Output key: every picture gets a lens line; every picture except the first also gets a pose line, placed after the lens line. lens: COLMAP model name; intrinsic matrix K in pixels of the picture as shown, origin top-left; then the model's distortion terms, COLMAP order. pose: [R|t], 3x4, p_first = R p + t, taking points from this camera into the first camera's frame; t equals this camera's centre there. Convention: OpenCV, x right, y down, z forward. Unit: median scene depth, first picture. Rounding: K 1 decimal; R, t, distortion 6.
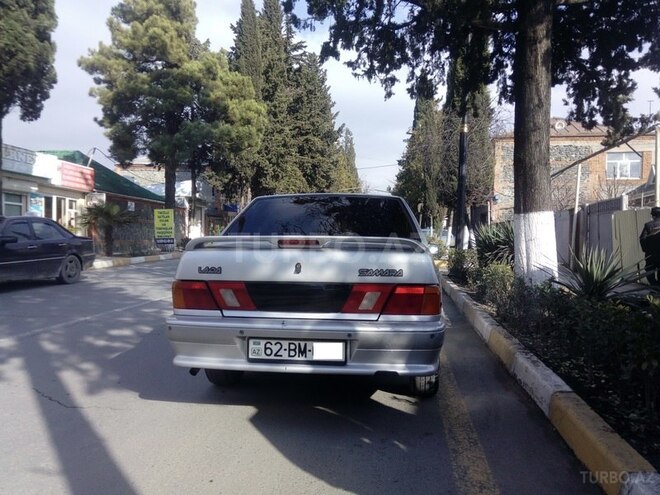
lens RADIAL K [[505.0, 0, 328.2], [0, 505.0, 250.4], [0, 0, 1]] dist [0.088008, -0.114241]
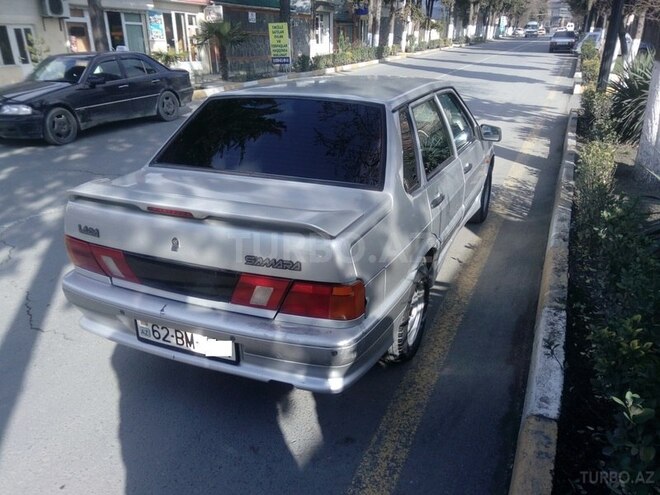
lens RADIAL K [[505.0, 0, 328.2], [0, 505.0, 250.4], [0, 0, 1]] dist [0.088008, -0.114241]
pose [[0.961217, 0.088032, -0.261364, 0.315961], [0.012175, 0.933220, 0.359098, -0.199518], [0.275523, -0.348353, 0.895956, 0.324418]]
